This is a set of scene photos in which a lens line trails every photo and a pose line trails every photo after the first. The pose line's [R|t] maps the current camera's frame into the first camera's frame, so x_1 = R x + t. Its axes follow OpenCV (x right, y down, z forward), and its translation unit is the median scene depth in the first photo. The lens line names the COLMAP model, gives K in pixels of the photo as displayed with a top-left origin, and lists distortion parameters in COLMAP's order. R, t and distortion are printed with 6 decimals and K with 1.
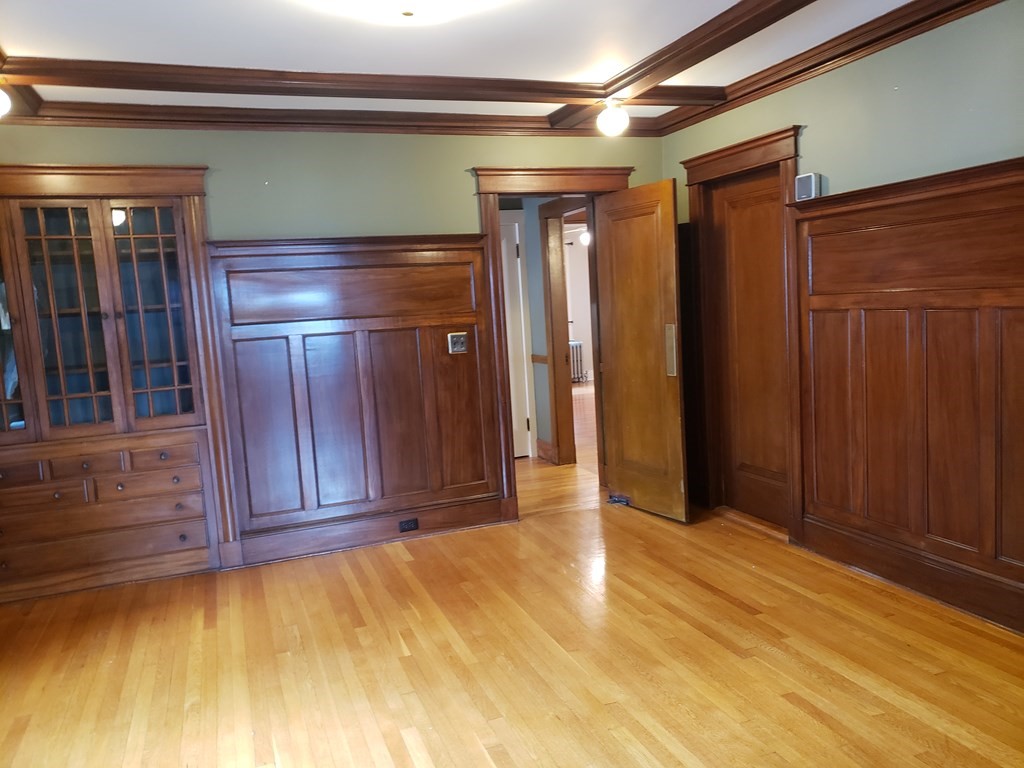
lens RADIAL K [[802.4, 0, 526.0], [0, 802.4, 388.3], [0, 0, 1]] dist [0.019842, -0.000026]
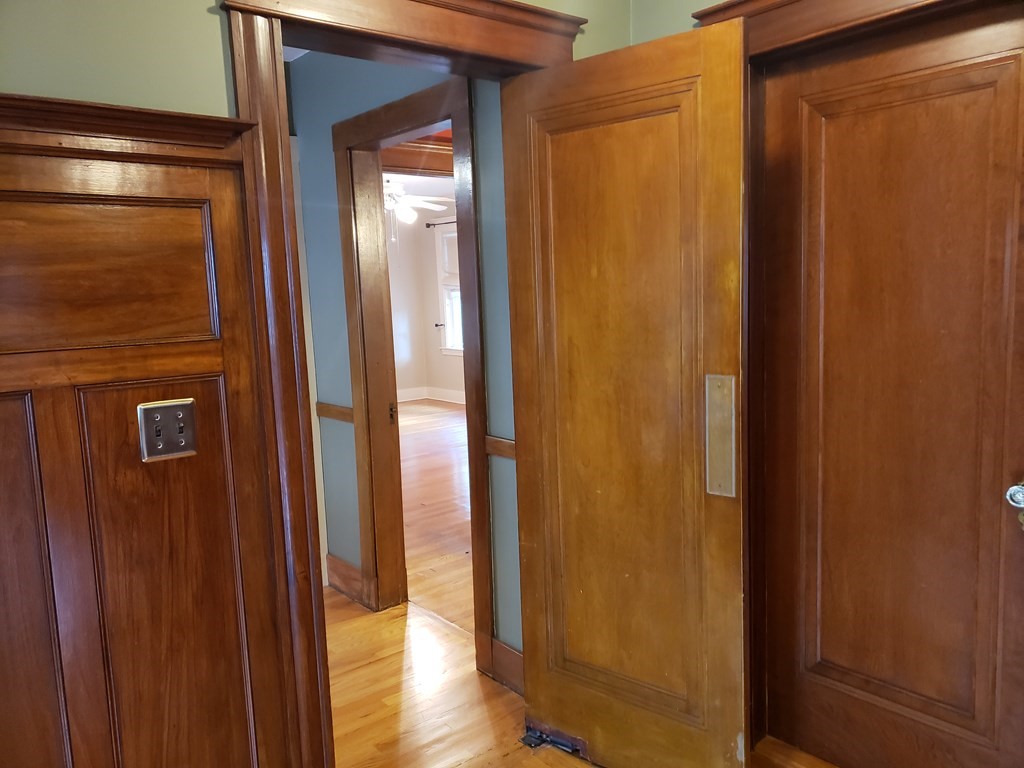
lens RADIAL K [[811.3, 0, 538.5], [0, 811.3, 383.8], [0, 0, 1]] dist [0.009223, 0.000327]
pose [[0.941724, -0.013302, 0.336123, -0.051496], [0.014157, 0.999900, -0.000093, -0.073926], [-0.336088, 0.004846, 0.941818, 0.610125]]
